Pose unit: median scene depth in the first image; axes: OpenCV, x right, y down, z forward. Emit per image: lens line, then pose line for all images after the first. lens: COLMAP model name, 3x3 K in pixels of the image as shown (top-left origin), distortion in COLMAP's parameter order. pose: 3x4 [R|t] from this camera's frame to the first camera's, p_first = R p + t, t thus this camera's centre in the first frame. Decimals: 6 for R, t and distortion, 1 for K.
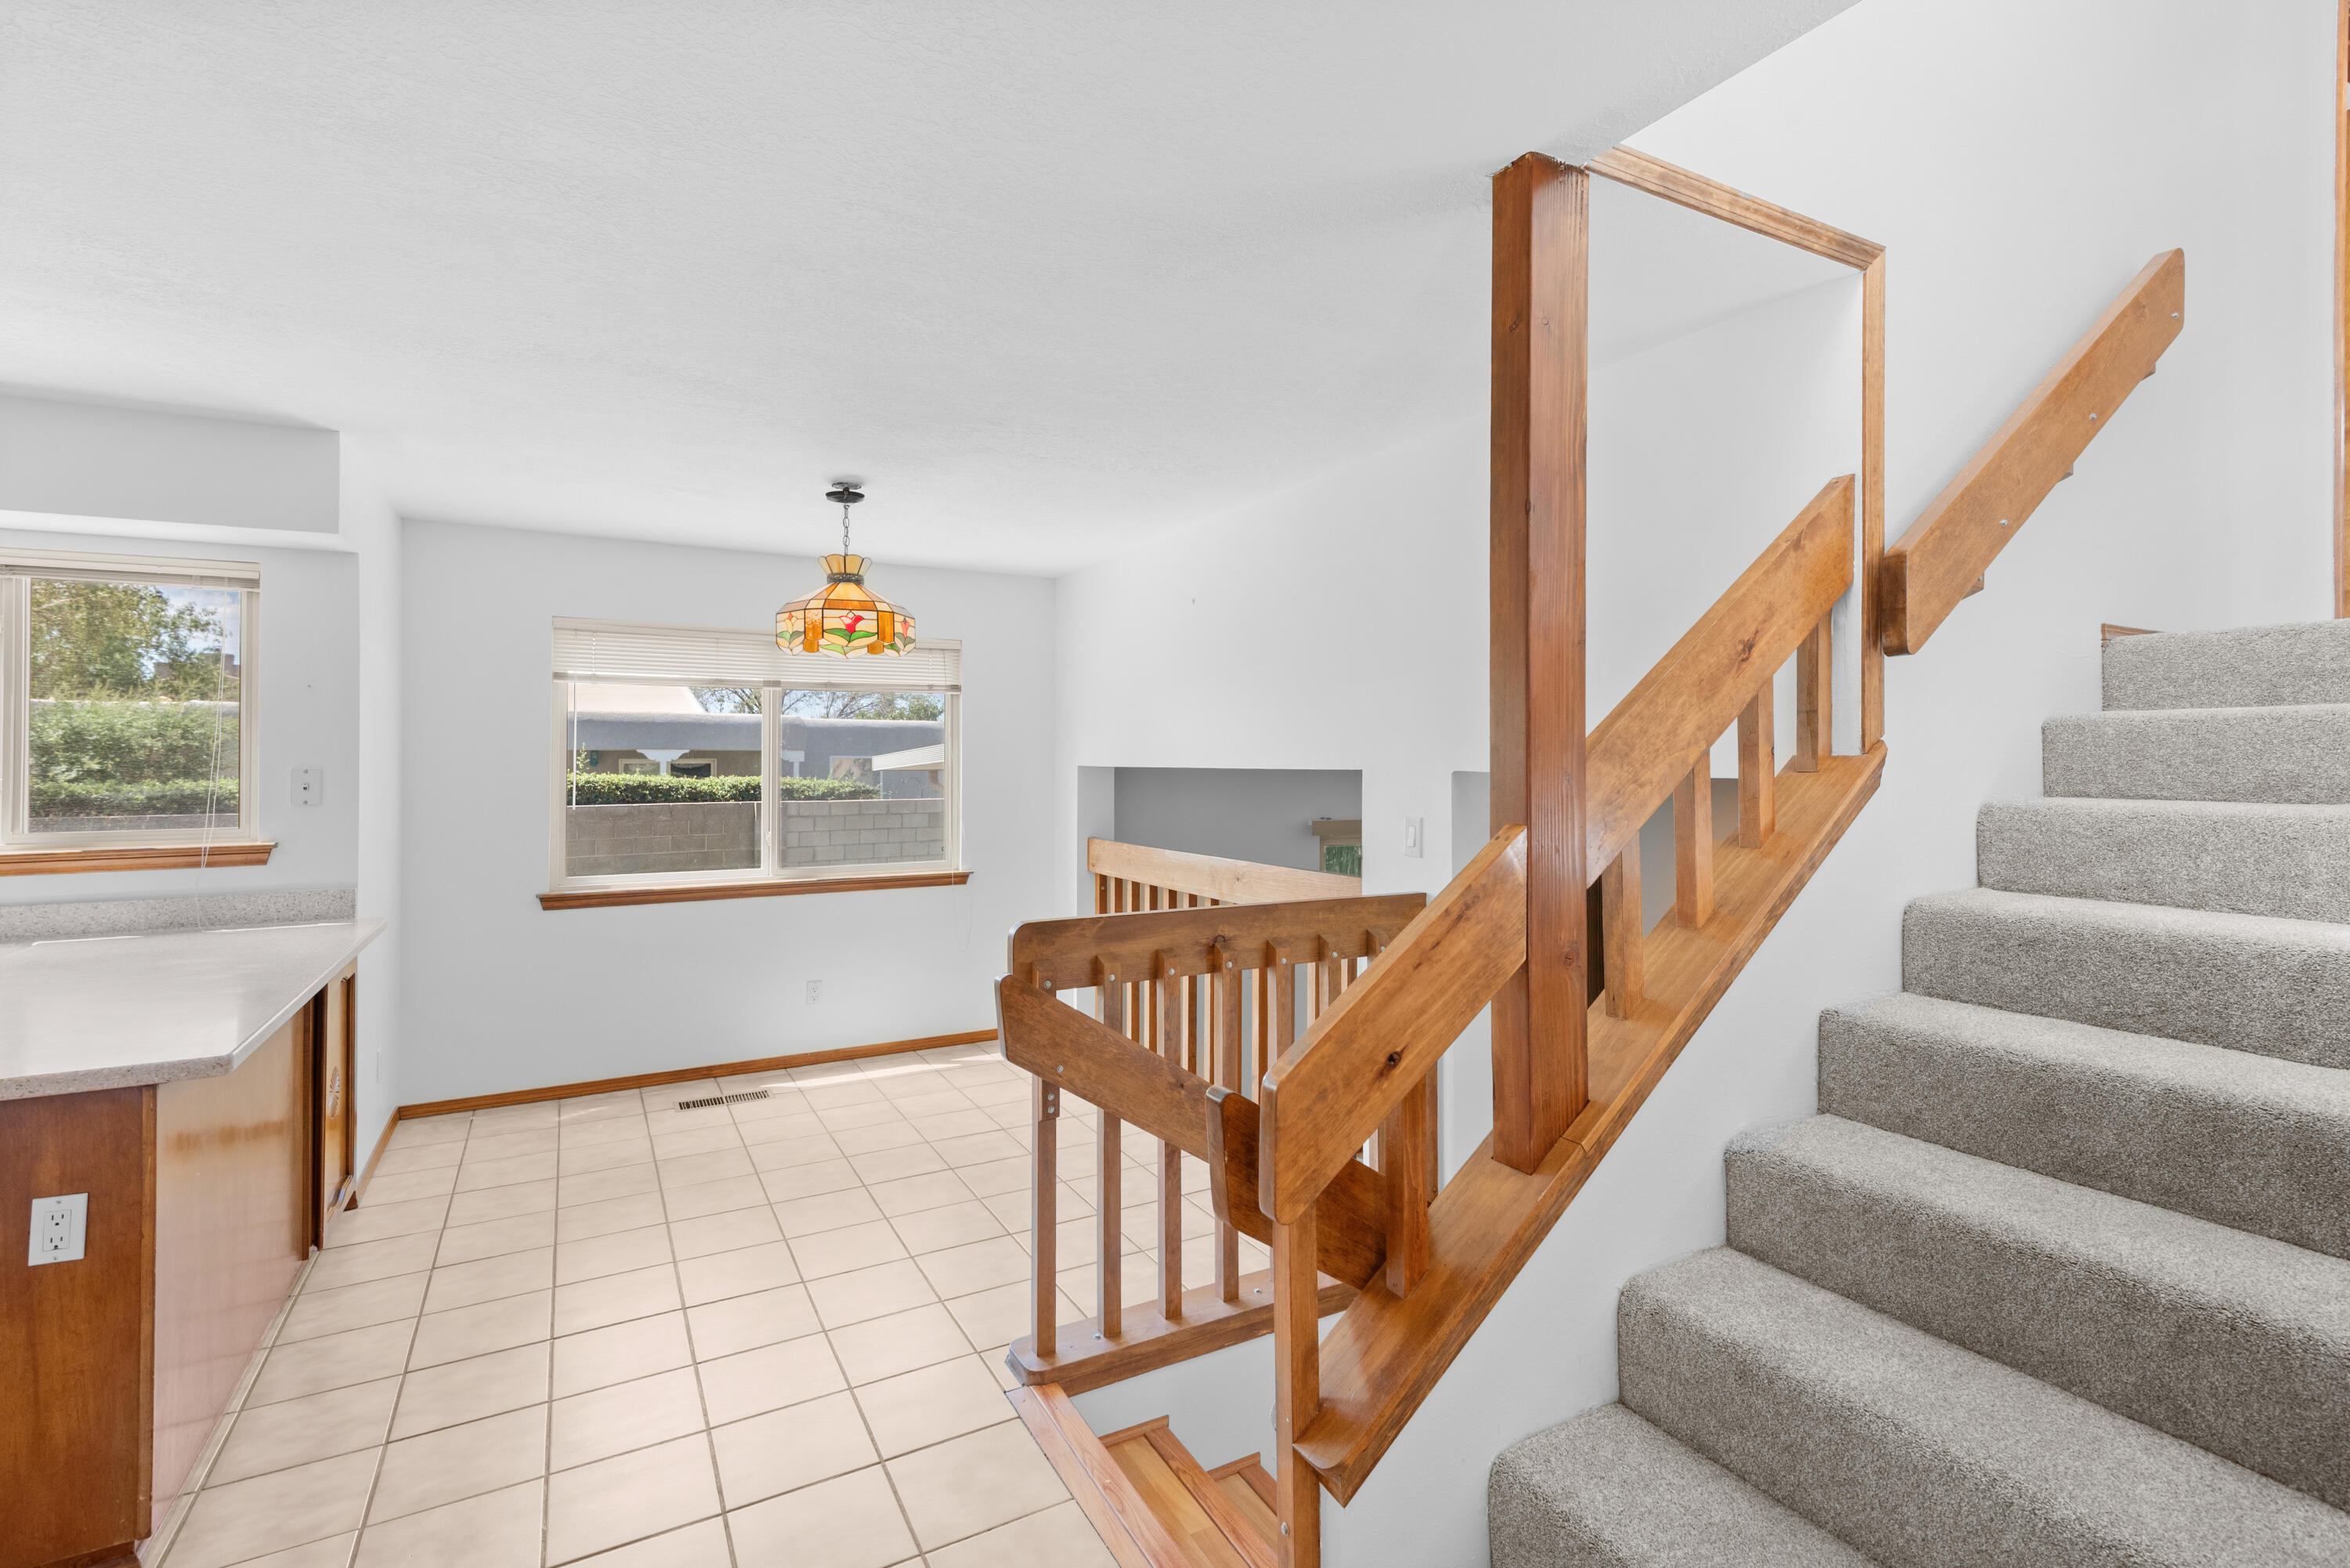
lens RADIAL K [[1072.9, 0, 1171.1], [0, 1072.9, 748.9], [0, 0, 1]] dist [0.034136, -0.013408]
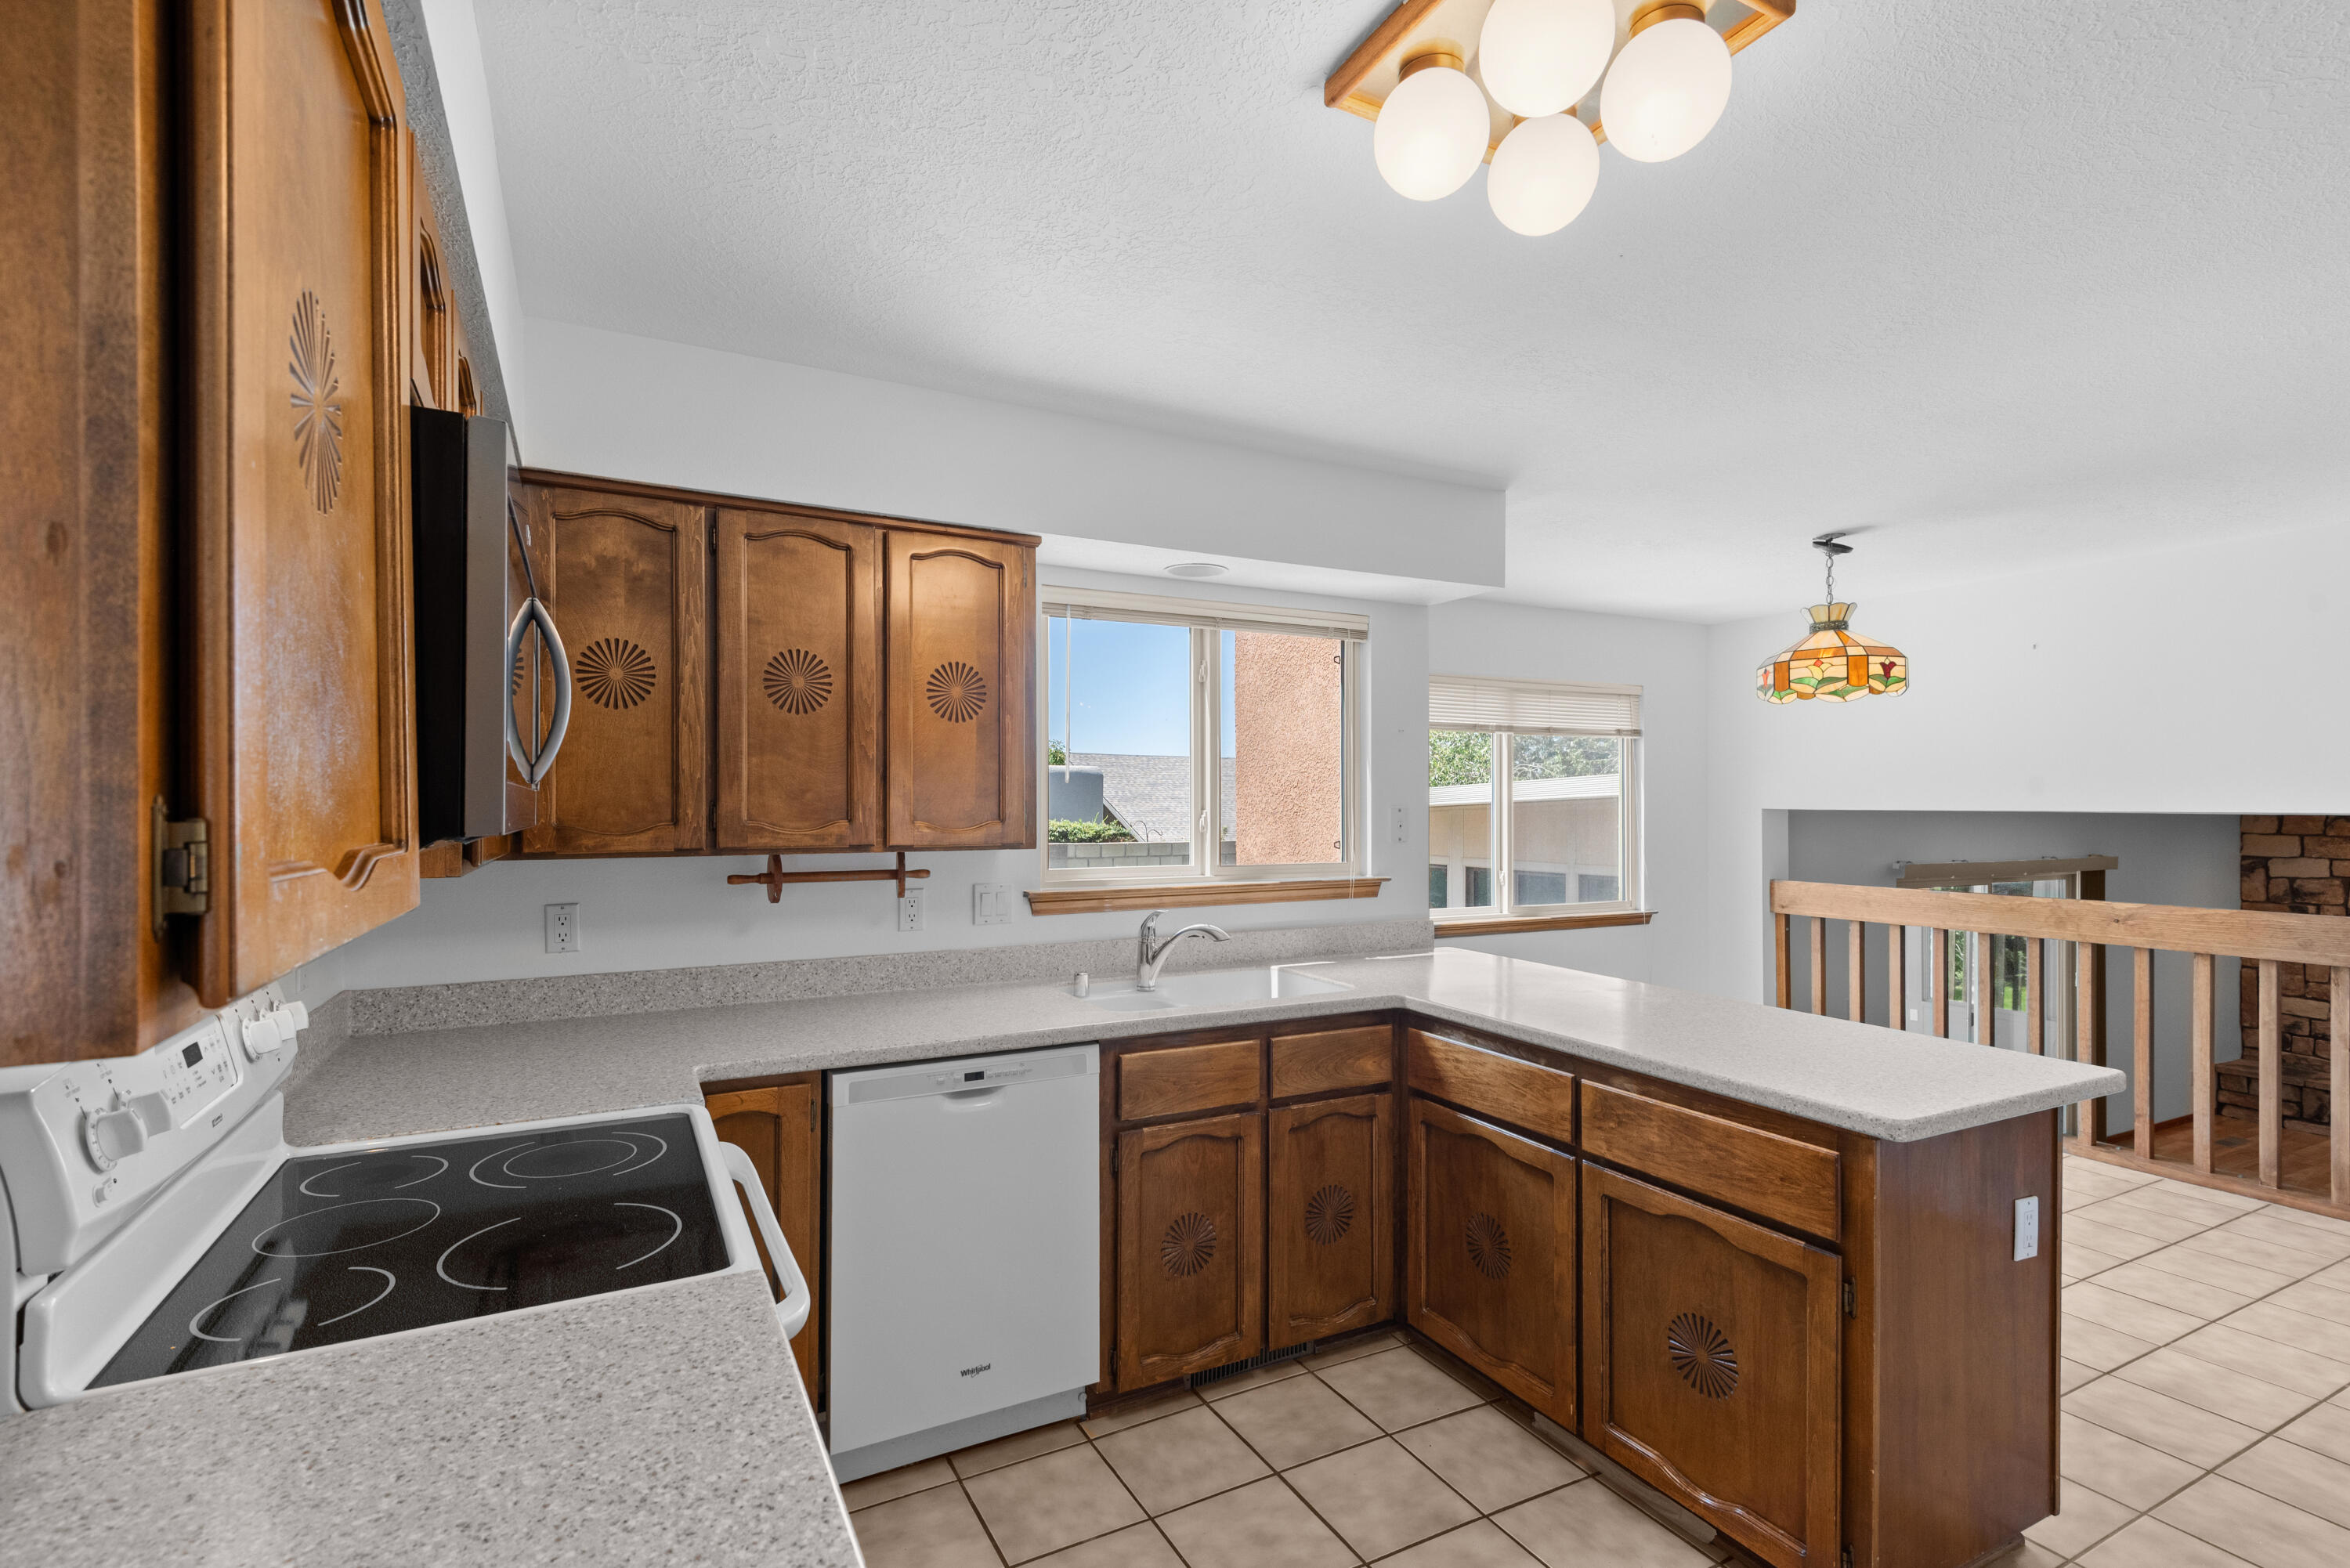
lens RADIAL K [[1072.9, 0, 1167.7], [0, 1072.9, 798.9], [0, 0, 1]] dist [0.034136, -0.013408]
pose [[0.999881, 0.002576, -0.015191, -0.639502], [-0.002504, 0.999985, 0.004797, 0.003228], [0.015204, -0.004758, 0.999873, -0.037489]]
